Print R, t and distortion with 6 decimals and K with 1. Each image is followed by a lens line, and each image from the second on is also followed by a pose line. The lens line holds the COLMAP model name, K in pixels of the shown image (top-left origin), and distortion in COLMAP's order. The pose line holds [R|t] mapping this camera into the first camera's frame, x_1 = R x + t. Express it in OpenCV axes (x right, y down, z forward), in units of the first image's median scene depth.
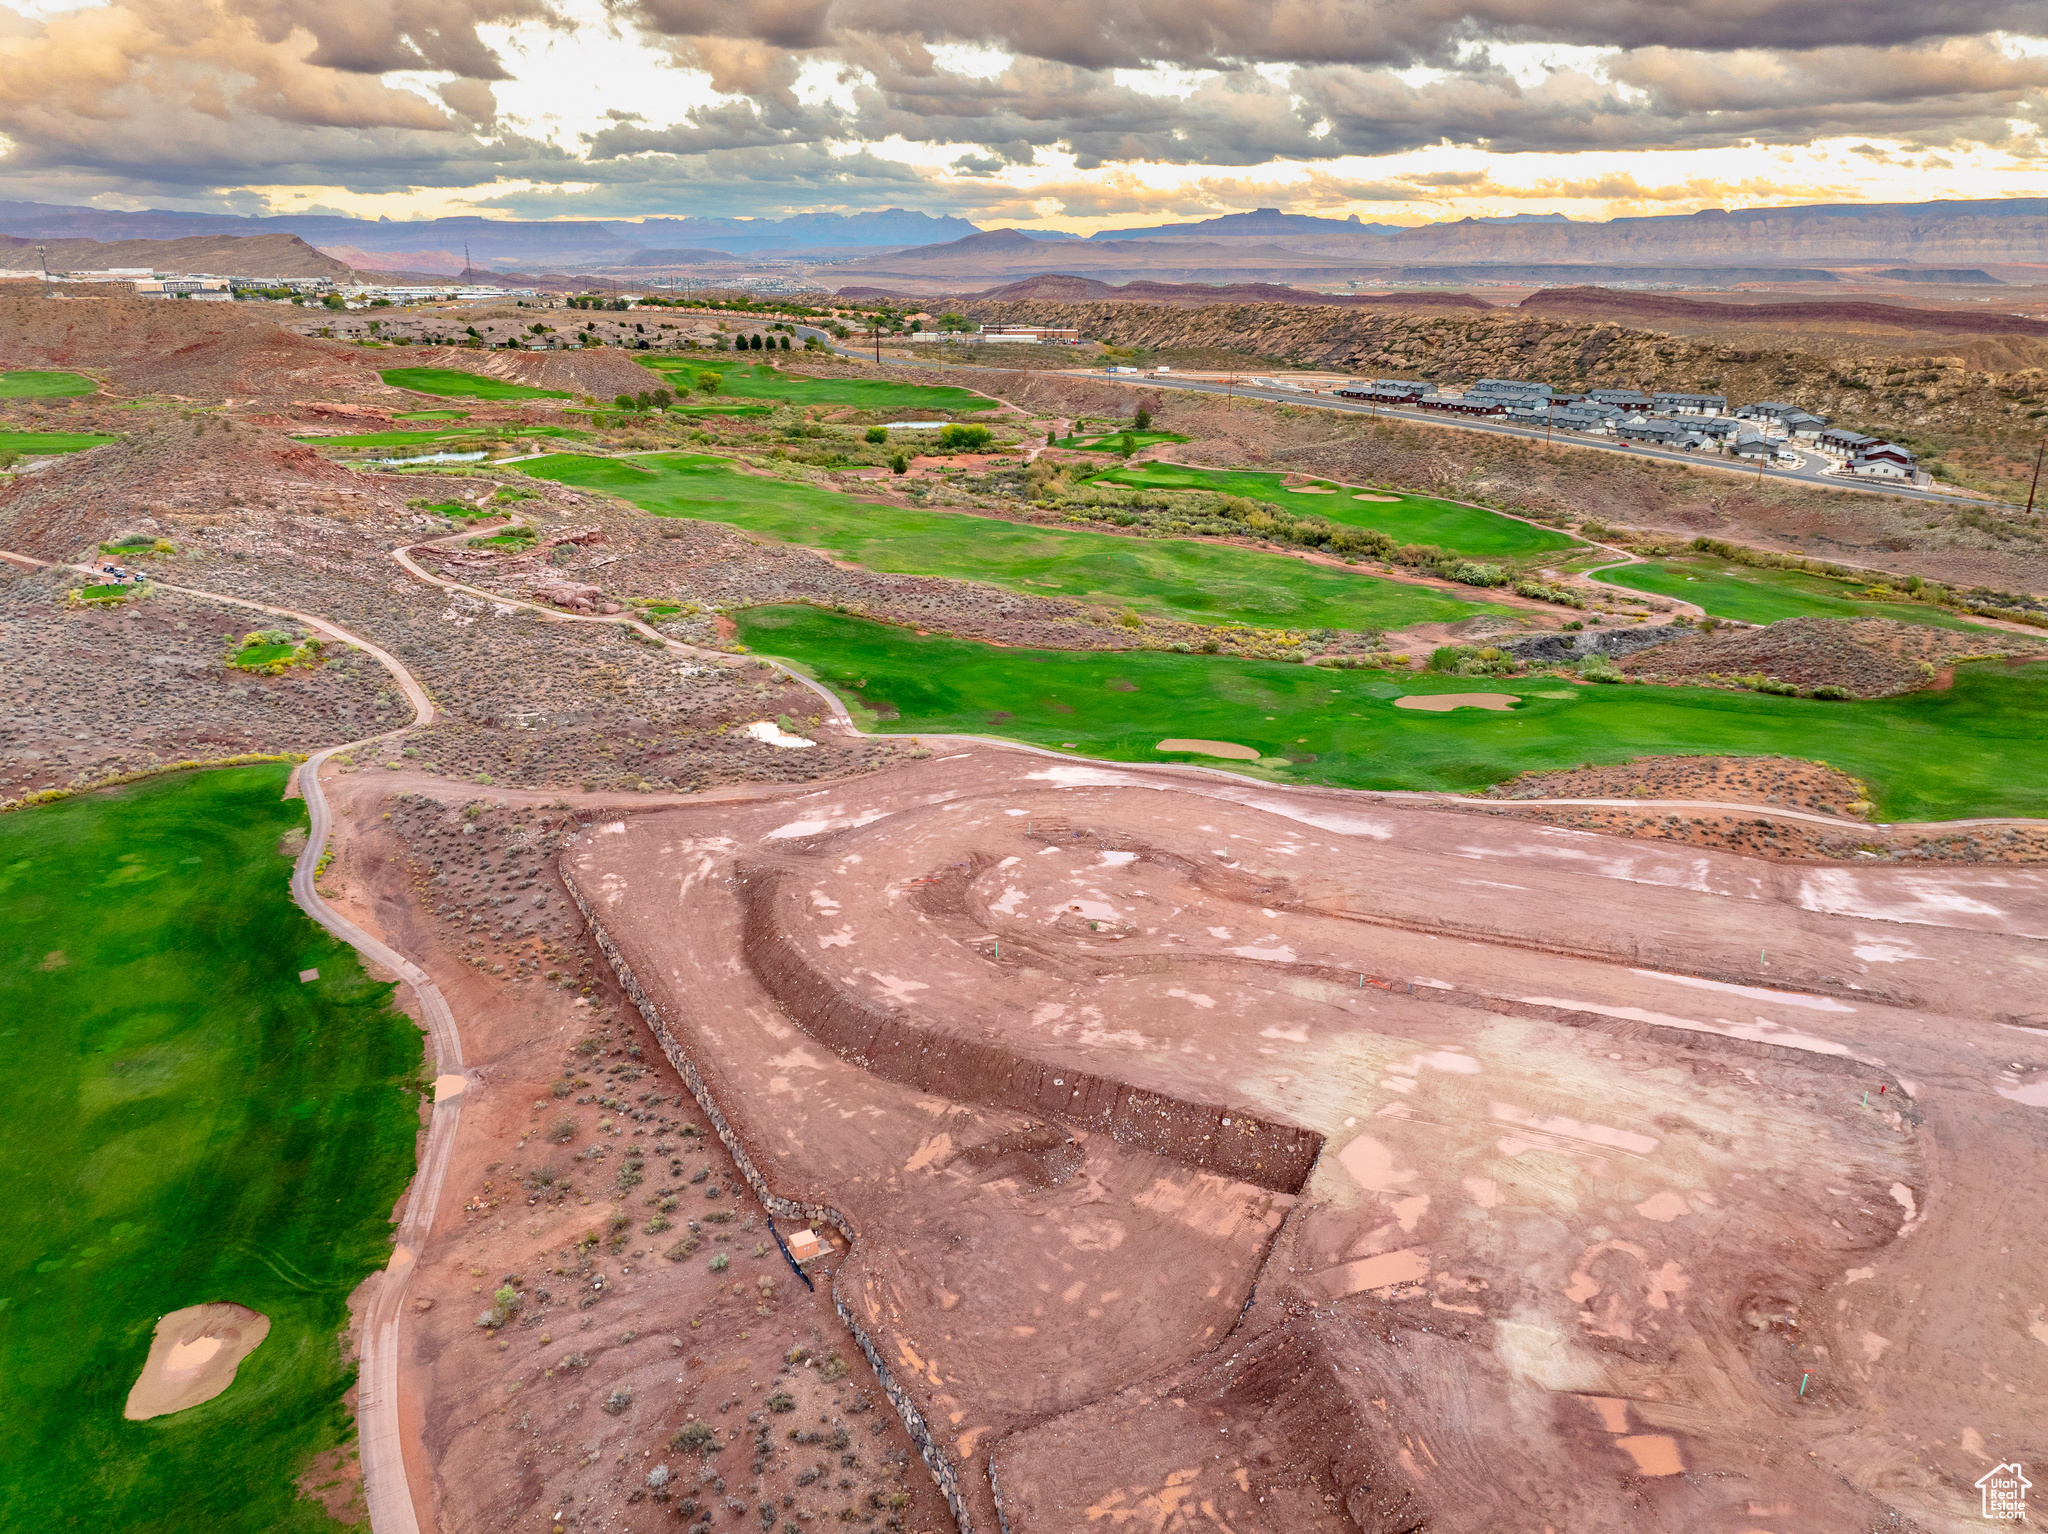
lens RADIAL K [[1444.7, 0, 1038.2], [0, 1444.7, 752.1], [0, 0, 1]] dist [-0.039222, 0.002418]
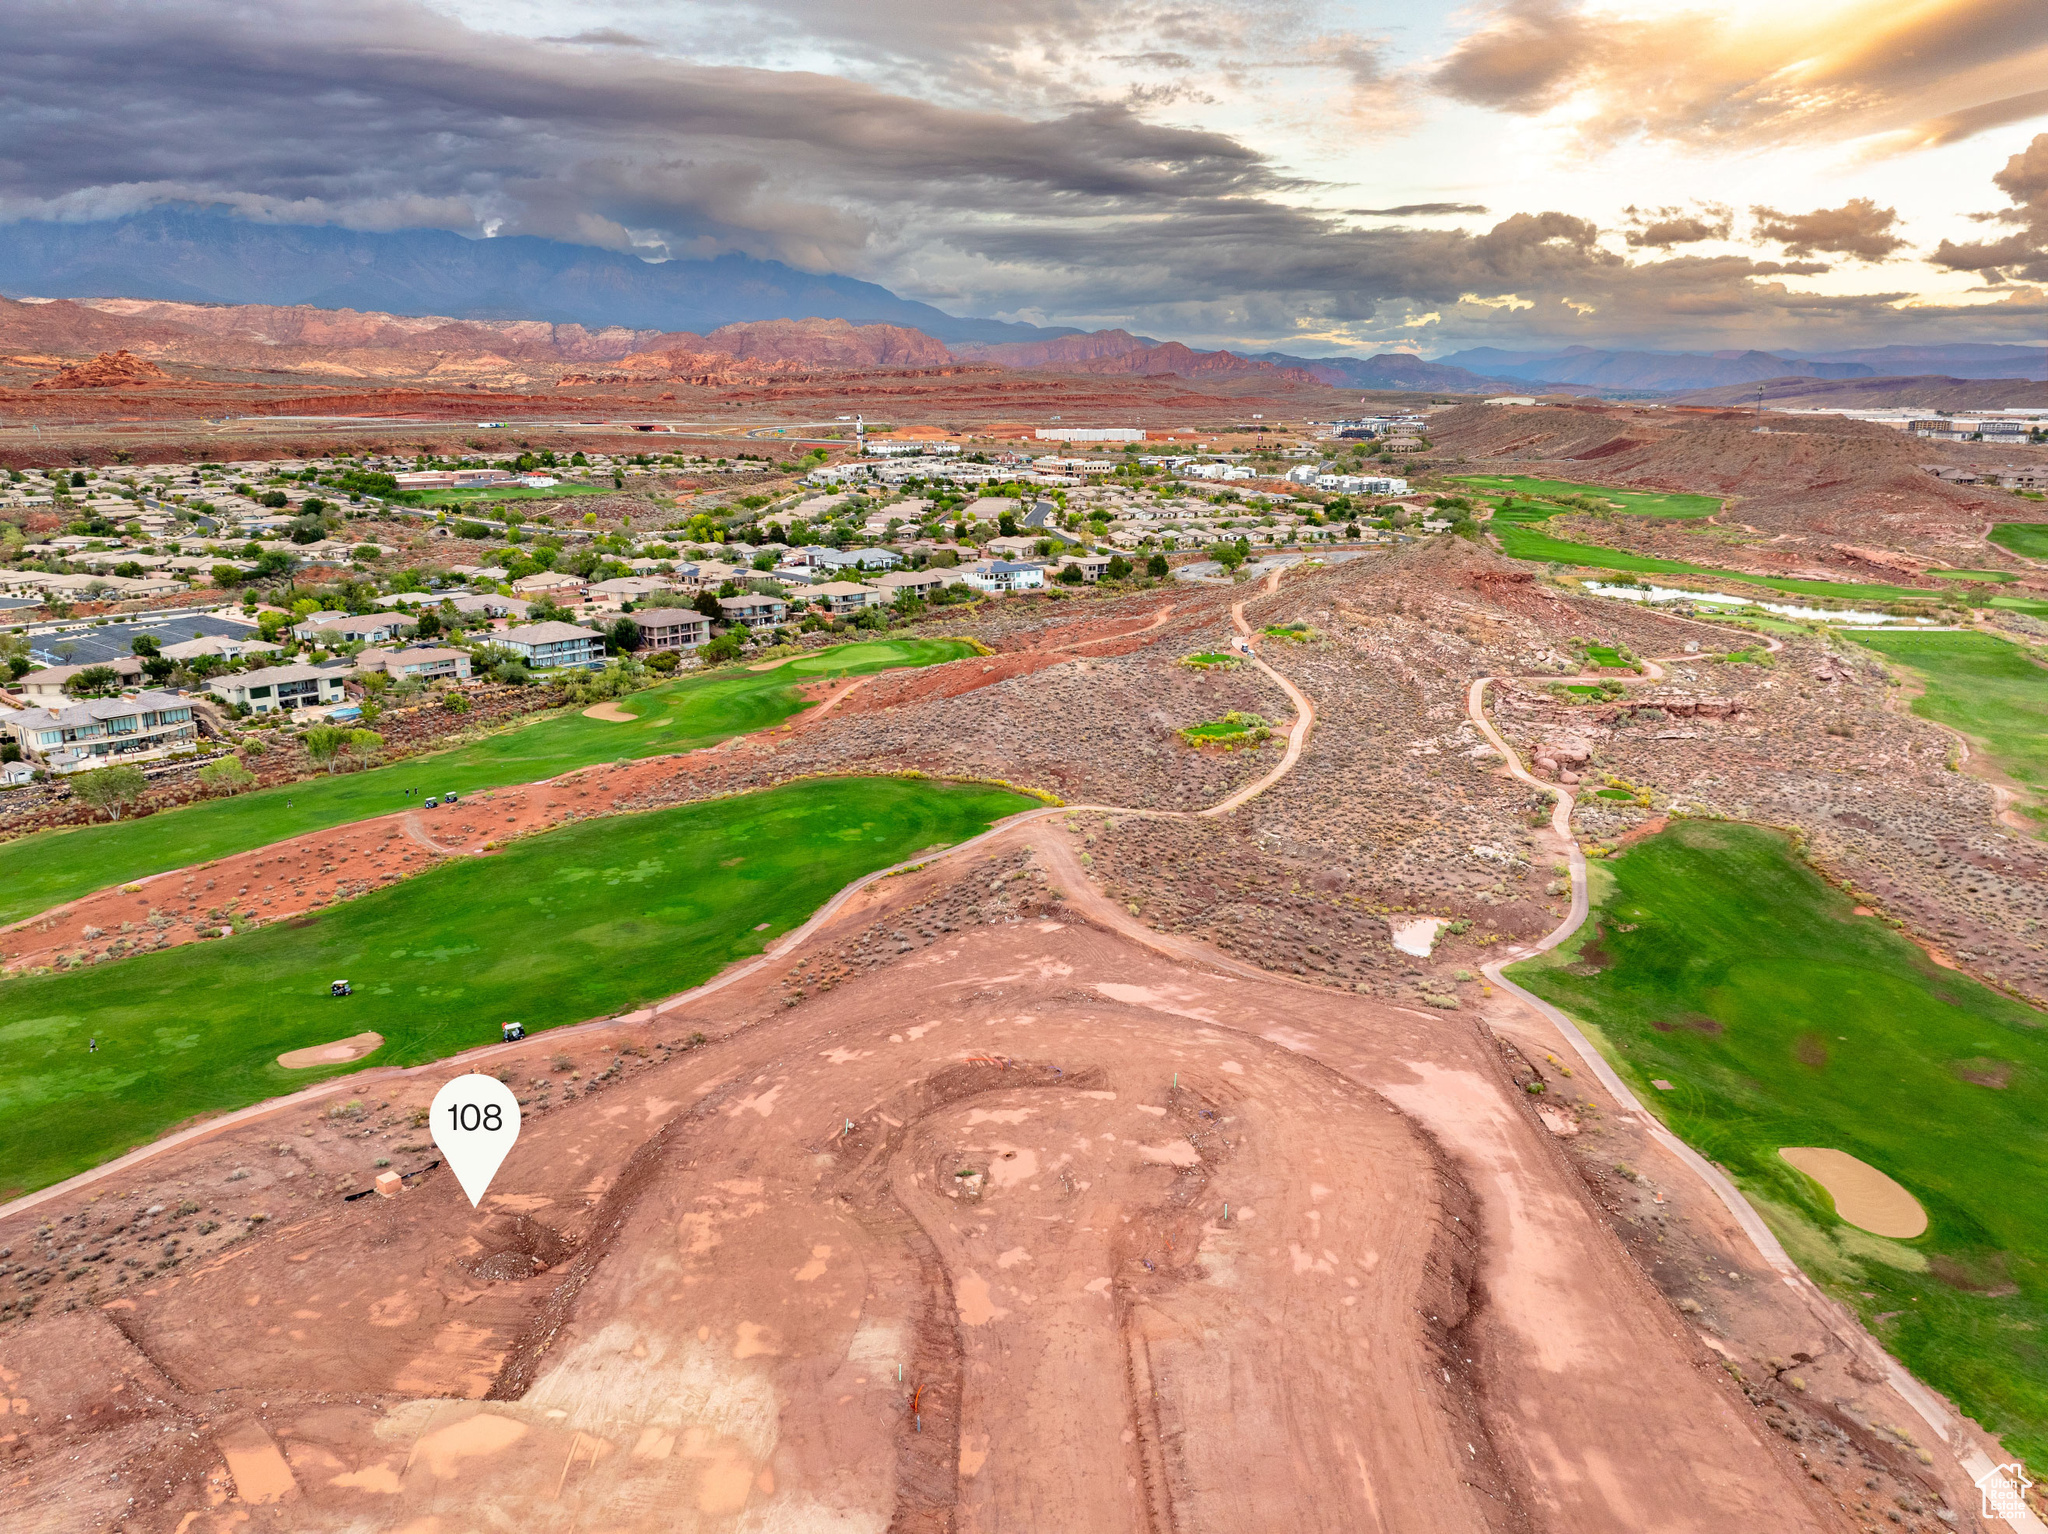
lens RADIAL K [[1453.1, 0, 1032.4], [0, 1453.1, 726.7], [0, 0, 1]] dist [-0.033085, -0.009417]
pose [[0.384450, 0.203364, -0.900467, 0.883922], [-0.300759, 0.949806, 0.086100, -0.245413], [0.872779, 0.237722, 0.426316, 0.709311]]
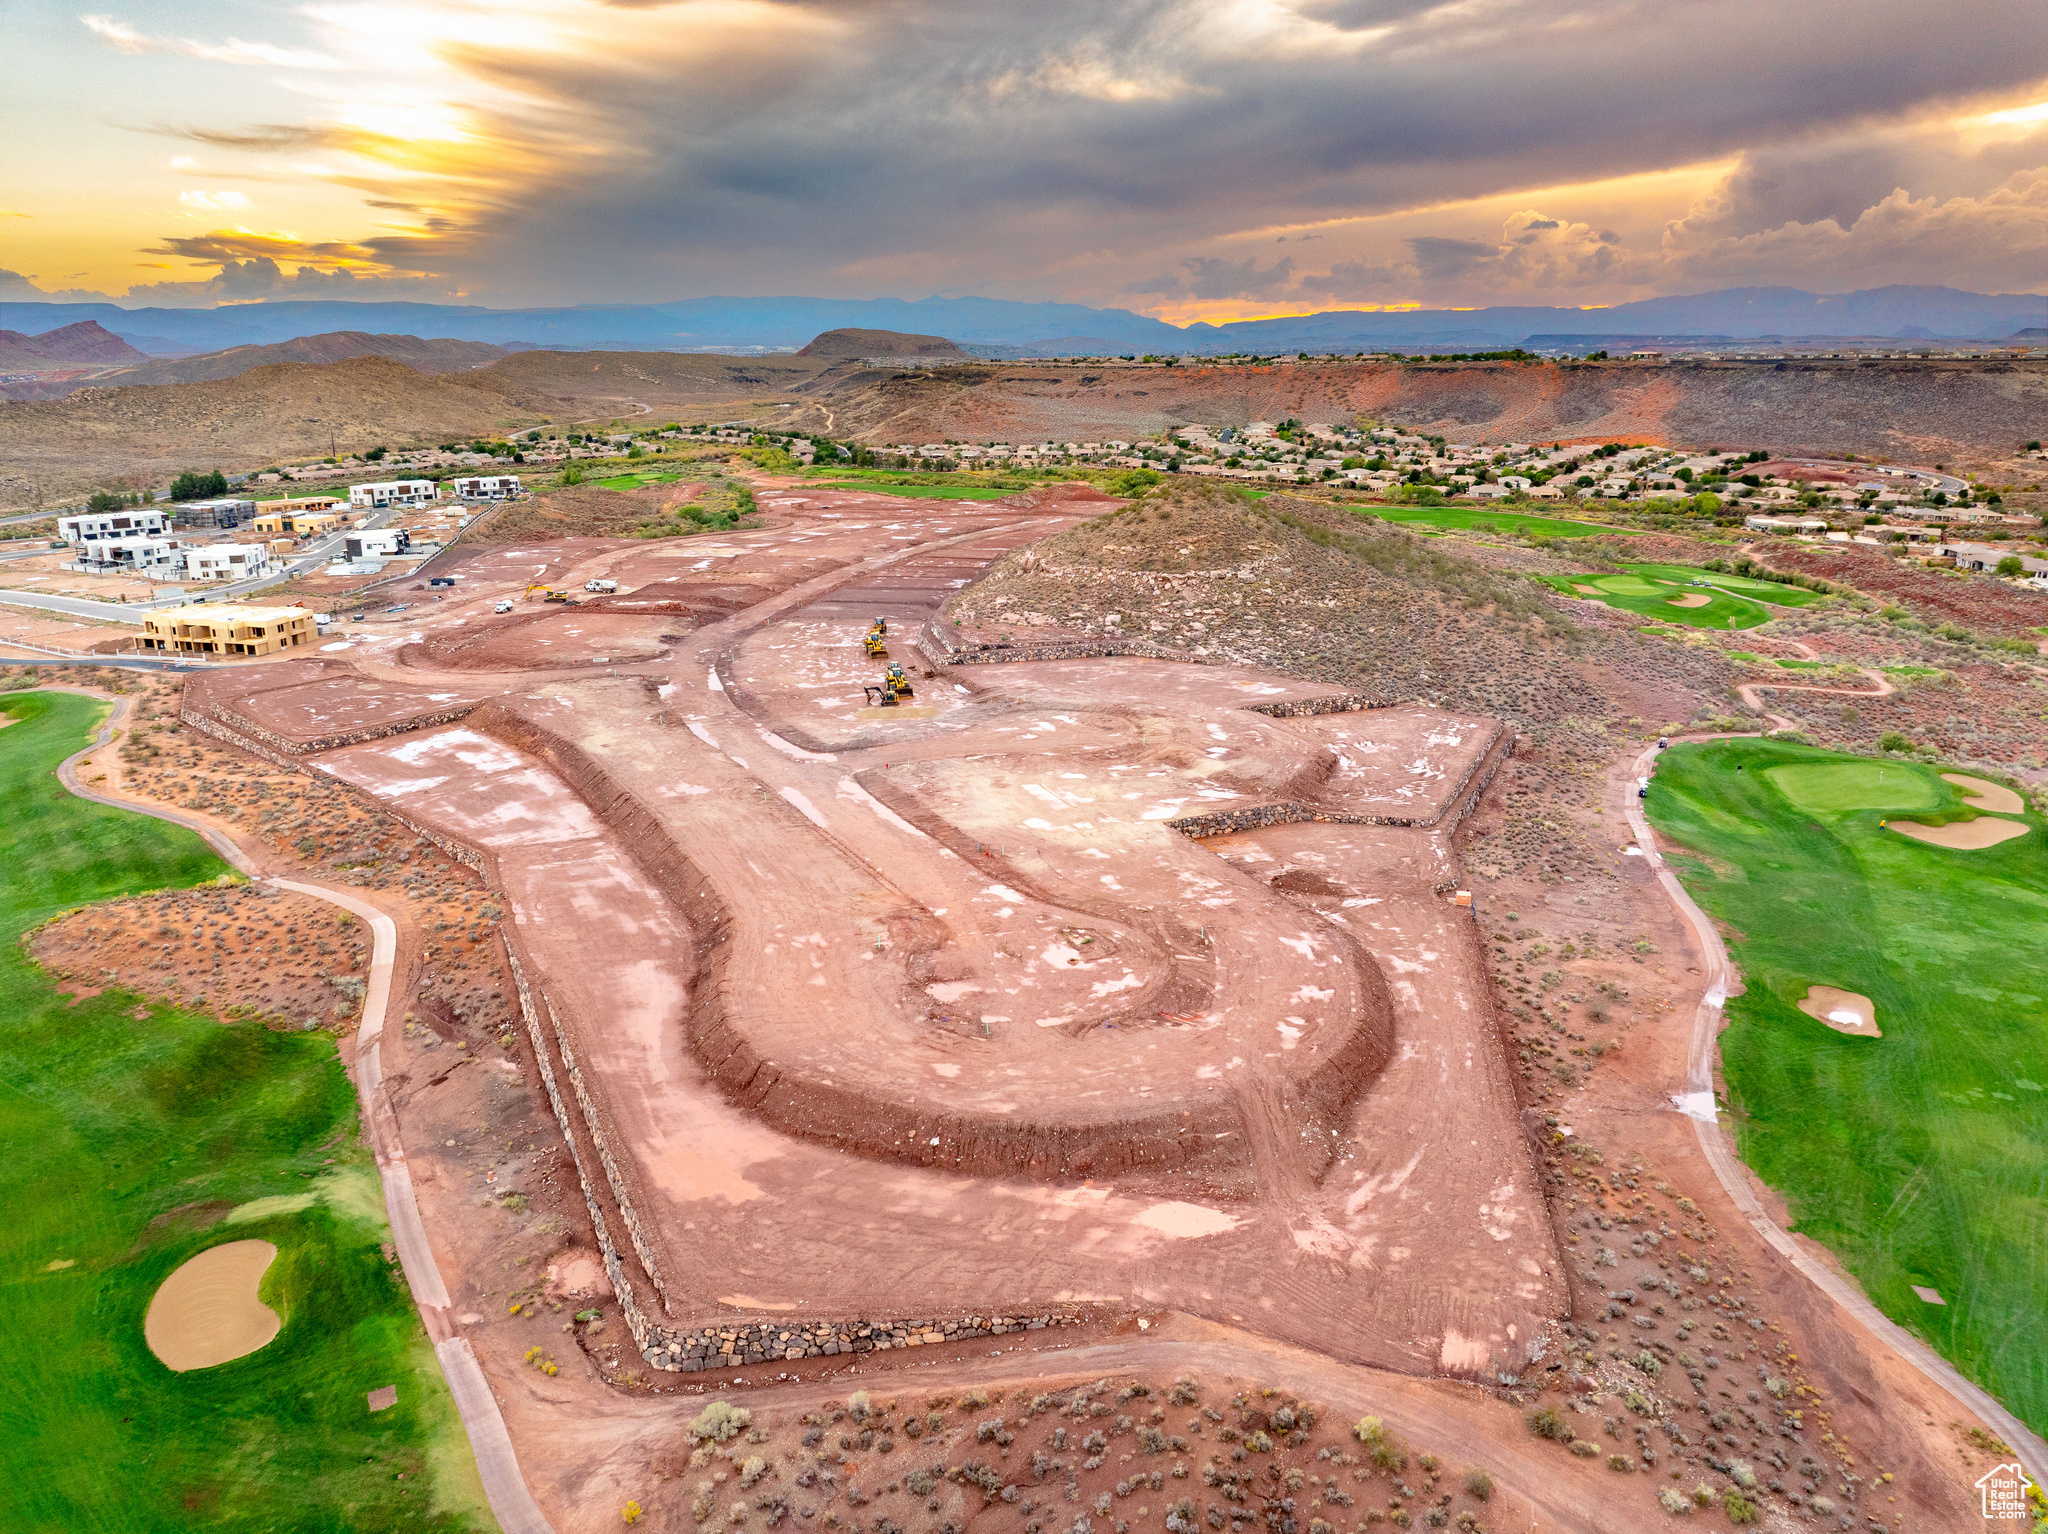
lens RADIAL K [[1444.7, 0, 1018.9], [0, 1444.7, 761.0], [0, 0, 1]] dist [-0.039222, 0.002418]
pose [[-0.757975, -0.186431, 0.625074, -0.658215], [0.210112, 0.837426, 0.504551, -0.630407], [-0.617517, 0.513772, -0.595576, 1.856957]]
